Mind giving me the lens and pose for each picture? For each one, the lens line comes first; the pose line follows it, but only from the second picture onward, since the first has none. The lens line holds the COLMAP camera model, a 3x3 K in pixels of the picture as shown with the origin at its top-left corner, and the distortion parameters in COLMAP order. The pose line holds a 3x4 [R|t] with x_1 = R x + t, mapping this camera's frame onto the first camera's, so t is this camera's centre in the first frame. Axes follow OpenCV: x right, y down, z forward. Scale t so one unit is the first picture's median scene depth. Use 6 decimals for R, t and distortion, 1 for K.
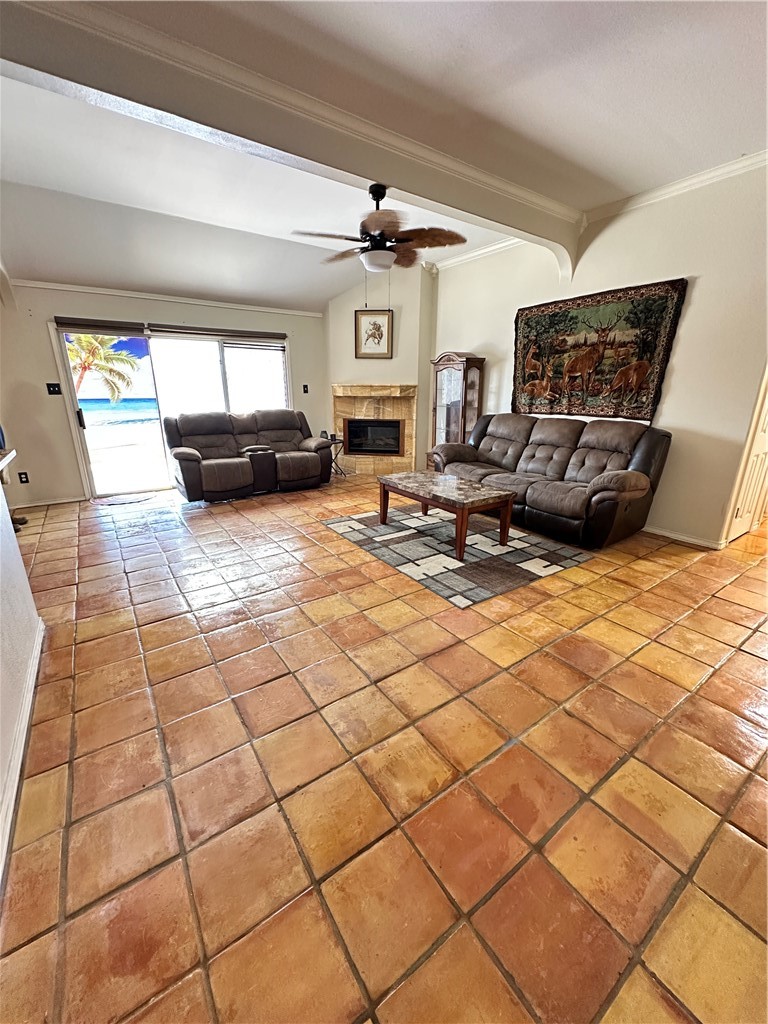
lens RADIAL K [[411.4, 0, 384.0], [0, 411.4, 512.0], [0, 0, 1]] dist [0.000400, 0.000338]
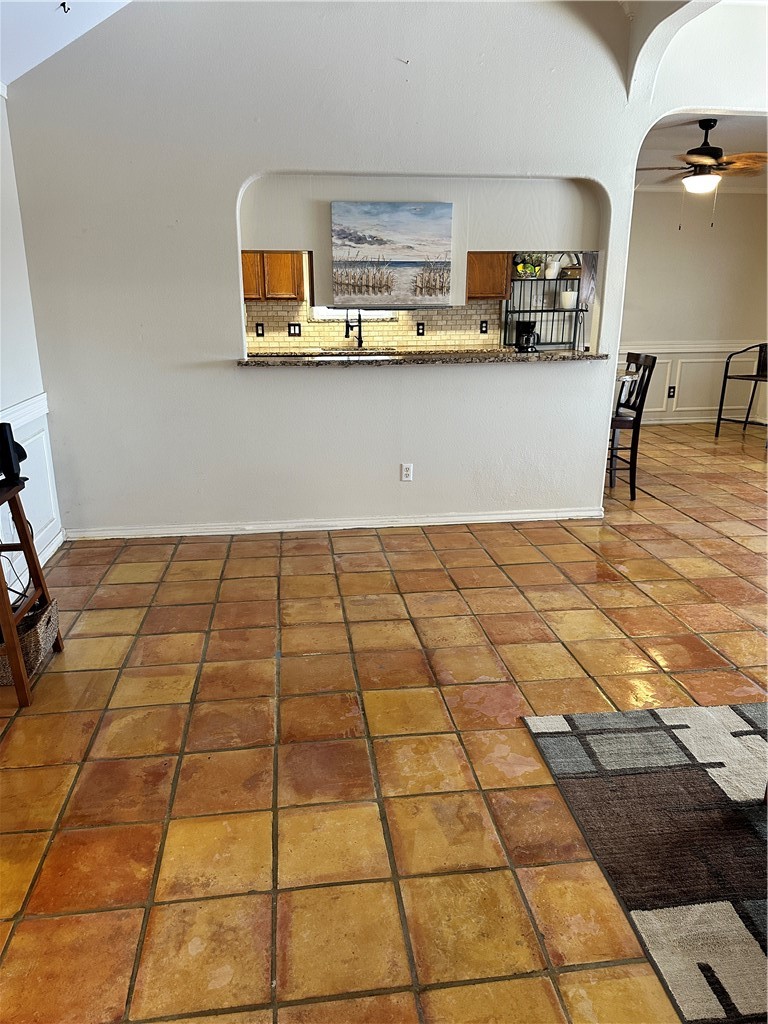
lens RADIAL K [[721.2, 0, 384.0], [0, 721.2, 512.0], [0, 0, 1]] dist [0.194615, -0.424306]
pose [[-0.458862, 0.253090, -0.851699, 1.454834], [-0.259638, 0.878538, 0.400949, -0.486350], [0.849726, 0.405114, -0.337415, 1.496917]]
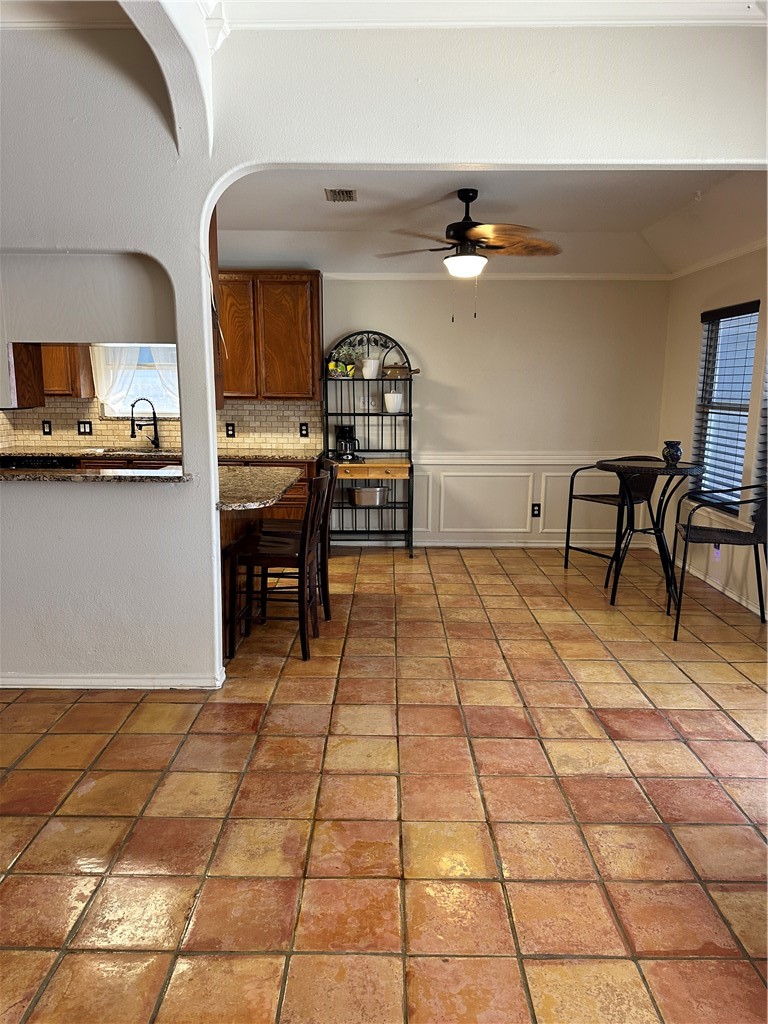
lens RADIAL K [[721.2, 0, 384.0], [0, 721.2, 512.0], [0, 0, 1]] dist [0.194615, -0.424306]
pose [[-0.577505, 0.129590, -0.806036, 0.161955], [-0.248744, 0.912445, 0.324916, -0.784915], [0.777569, 0.388137, -0.494707, 2.385855]]
